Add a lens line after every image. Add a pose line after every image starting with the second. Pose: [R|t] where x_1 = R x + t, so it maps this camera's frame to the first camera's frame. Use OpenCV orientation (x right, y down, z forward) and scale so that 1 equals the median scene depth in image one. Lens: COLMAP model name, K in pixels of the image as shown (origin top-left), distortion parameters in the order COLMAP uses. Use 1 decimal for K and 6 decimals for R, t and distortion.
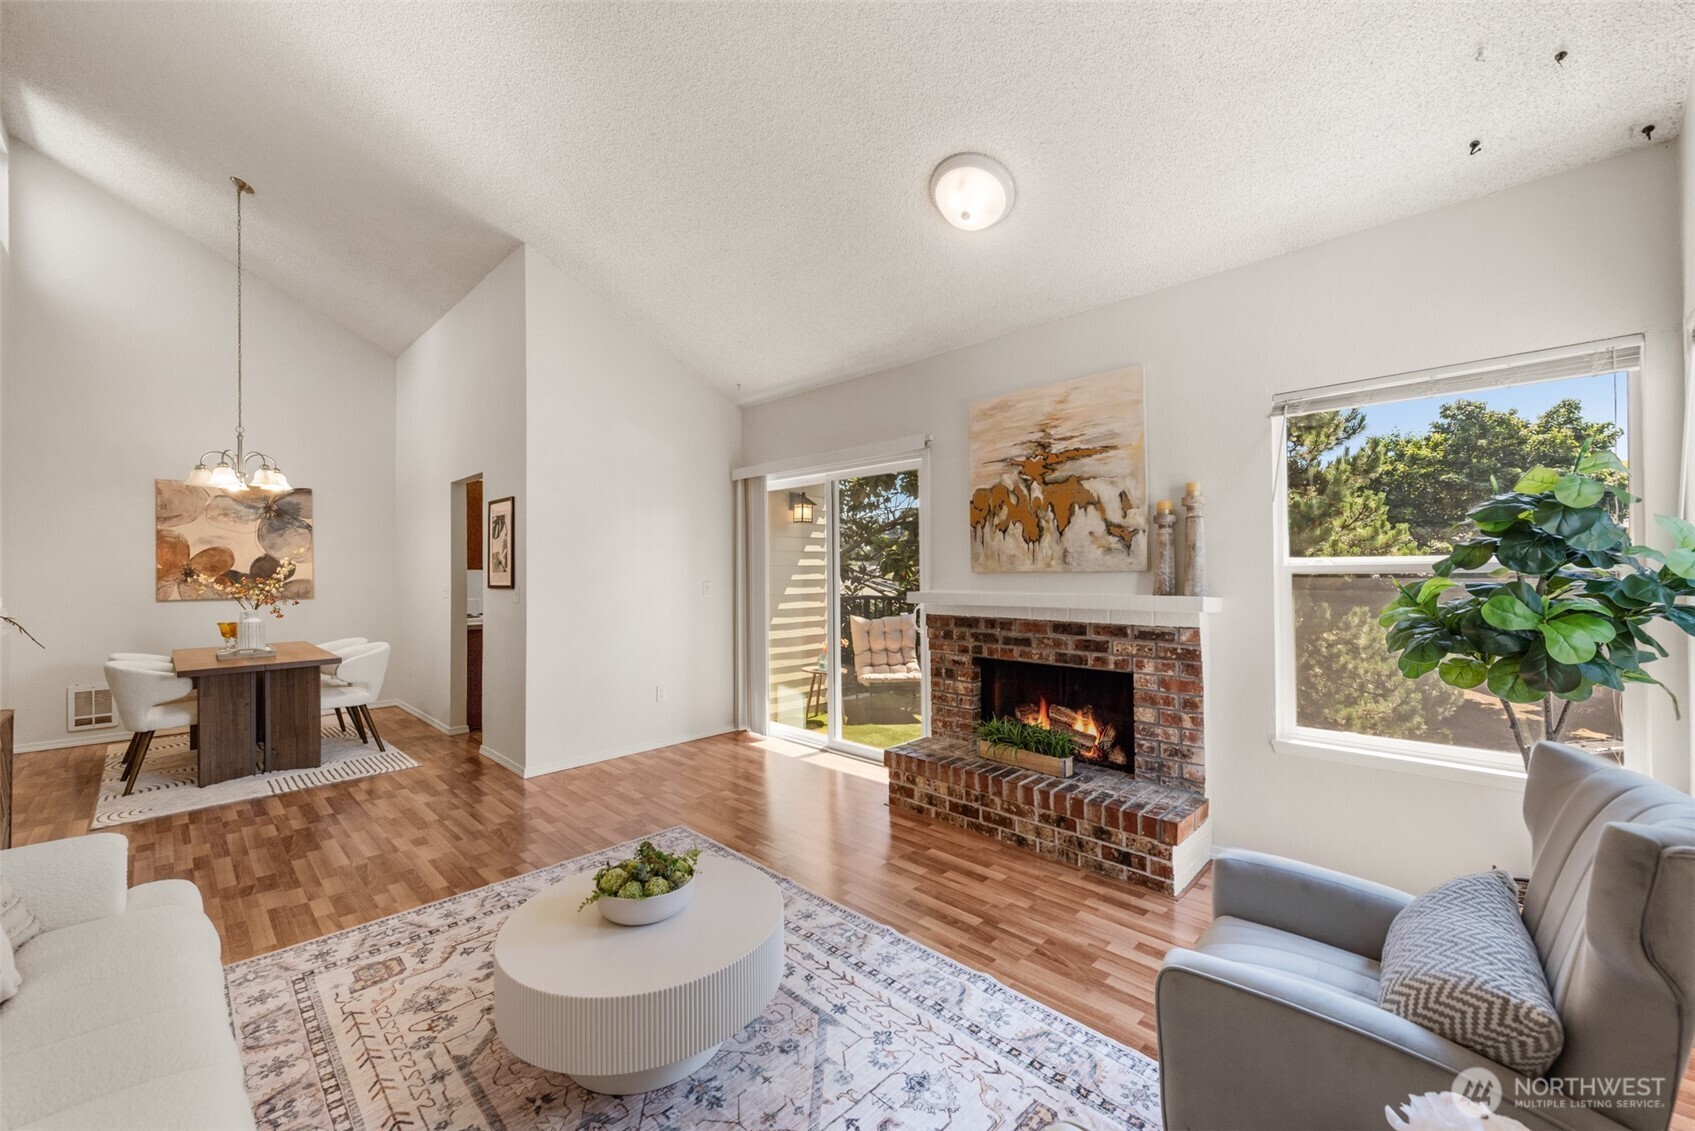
lens RADIAL K [[671.2, 0, 847.5], [0, 671.2, 565.5], [0, 0, 1]] dist [0.008734, -0.000100]
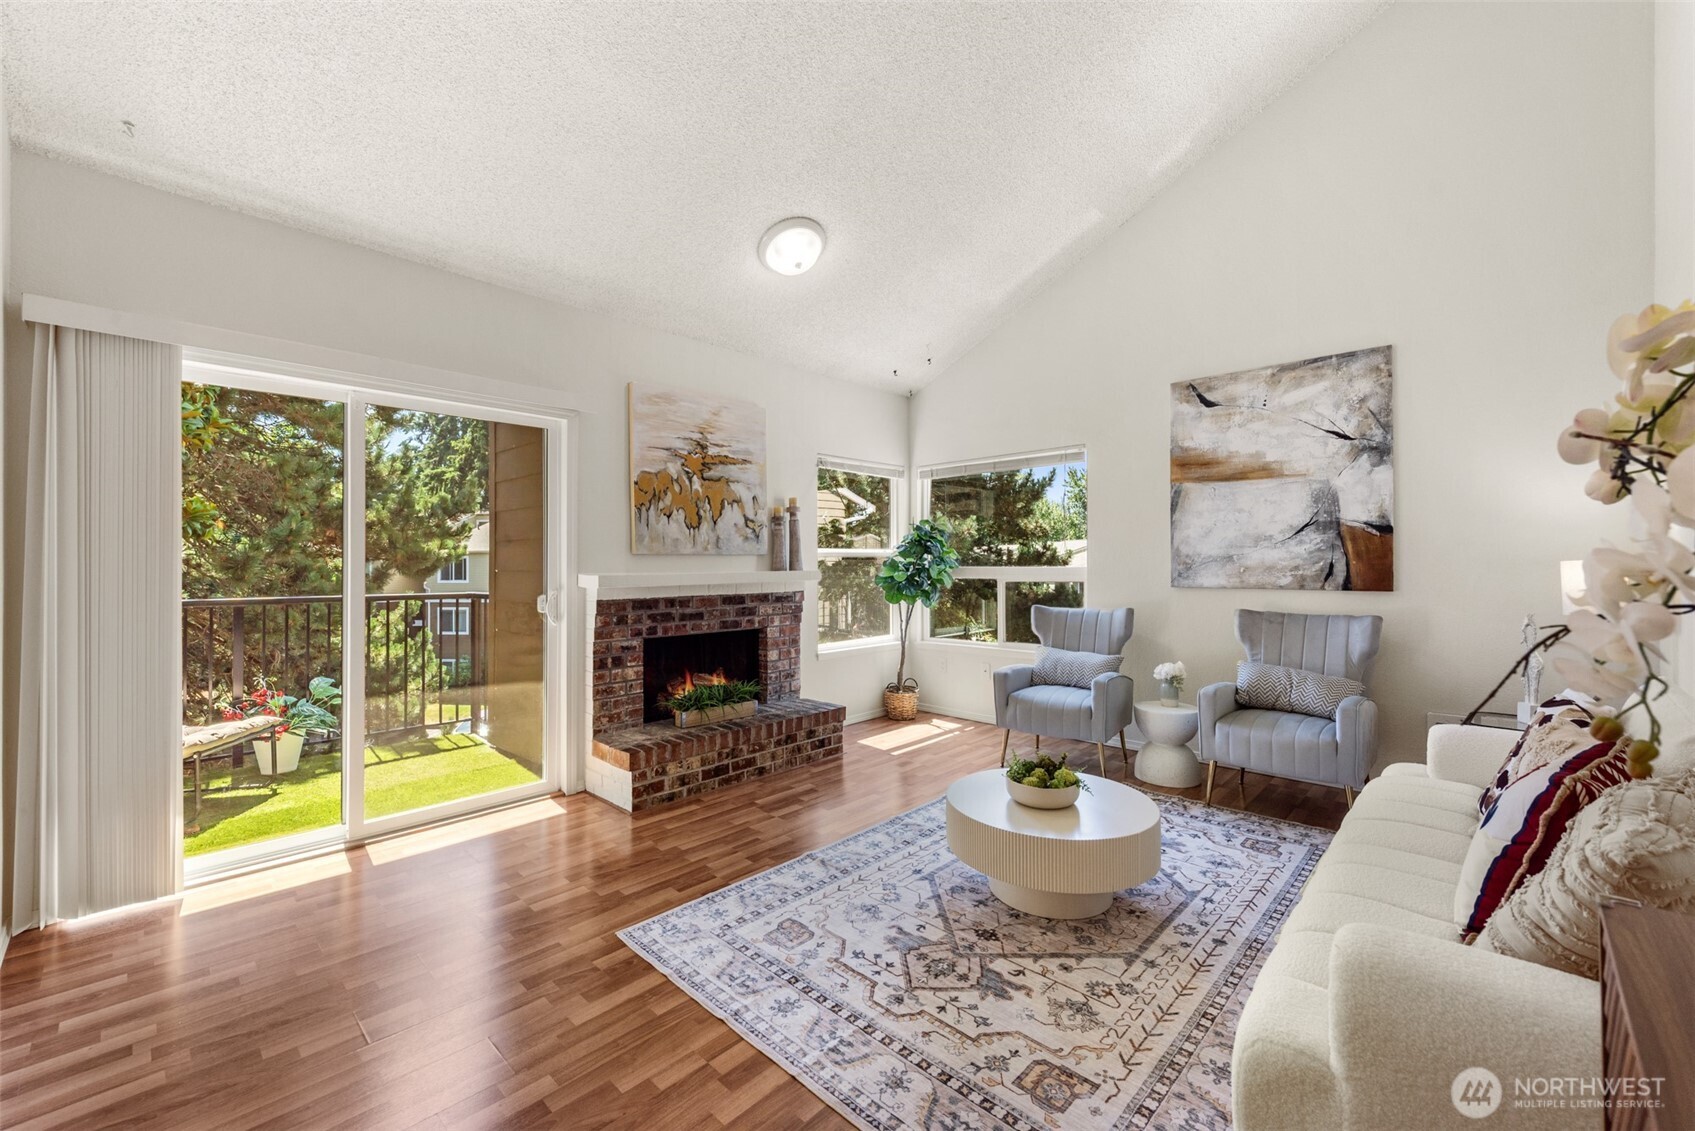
lens RADIAL K [[683.8, 0, 844.9], [0, 683.8, 559.8], [0, 0, 1]] dist [0.021364, -0.000088]
pose [[-0.013237, 0.010142, 0.999861, -0.933220], [-0.003982, 0.999940, -0.010195, 0.030813], [-0.999904, -0.004116, -0.013196, 0.799565]]
